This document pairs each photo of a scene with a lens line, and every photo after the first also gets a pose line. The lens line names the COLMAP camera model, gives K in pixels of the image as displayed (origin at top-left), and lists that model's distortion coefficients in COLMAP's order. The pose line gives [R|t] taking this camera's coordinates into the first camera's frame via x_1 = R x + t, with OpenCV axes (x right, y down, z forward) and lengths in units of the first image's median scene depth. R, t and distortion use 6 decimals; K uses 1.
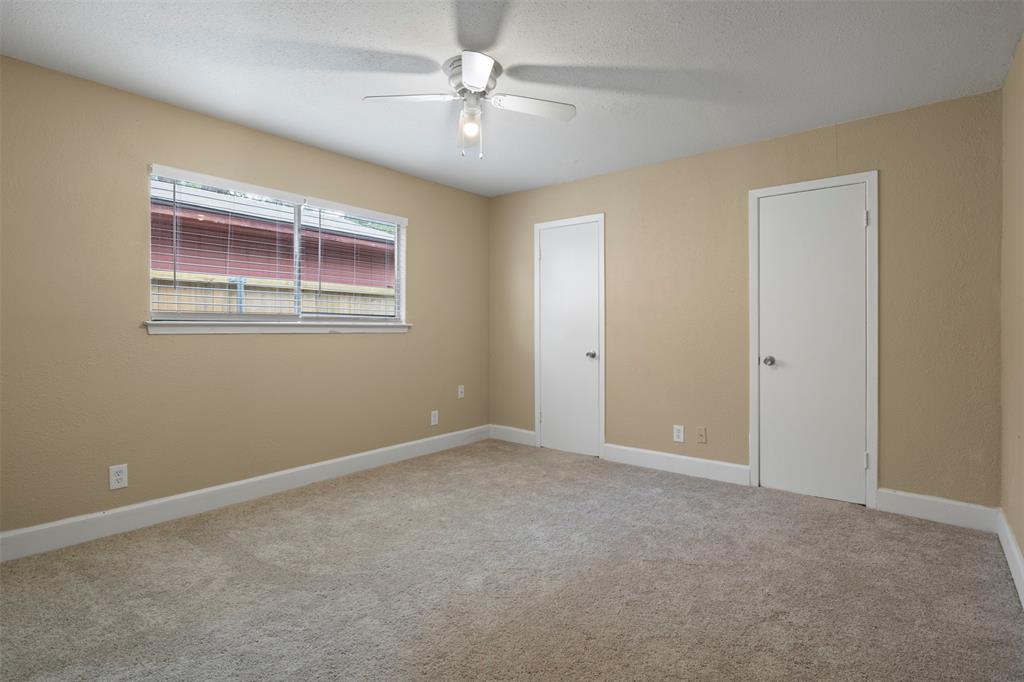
lens RADIAL K [[510.8, 0, 510.7], [0, 510.8, 335.0], [0, 0, 1]] dist [-0.013349, 0.001552]
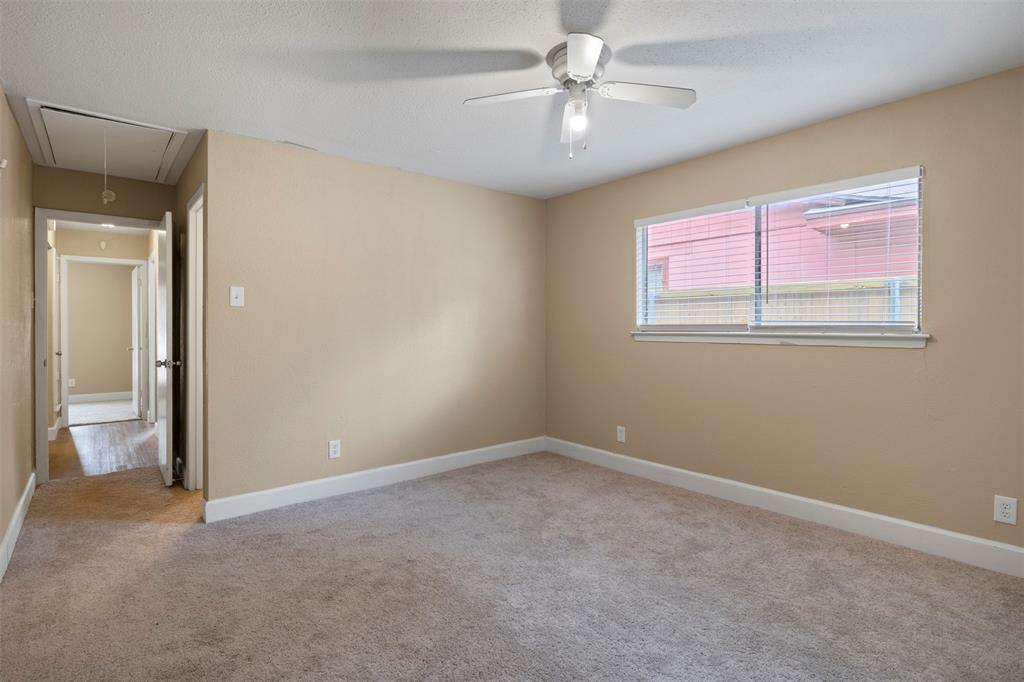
lens RADIAL K [[510.8, 0, 510.7], [0, 510.8, 336.5], [0, 0, 1]] dist [-0.013349, 0.001552]
pose [[-0.208949, 0.007742, -0.977896, 0.696337], [-0.020878, 0.999705, 0.012375, -0.022390], [0.977704, 0.023003, -0.208726, 0.873630]]
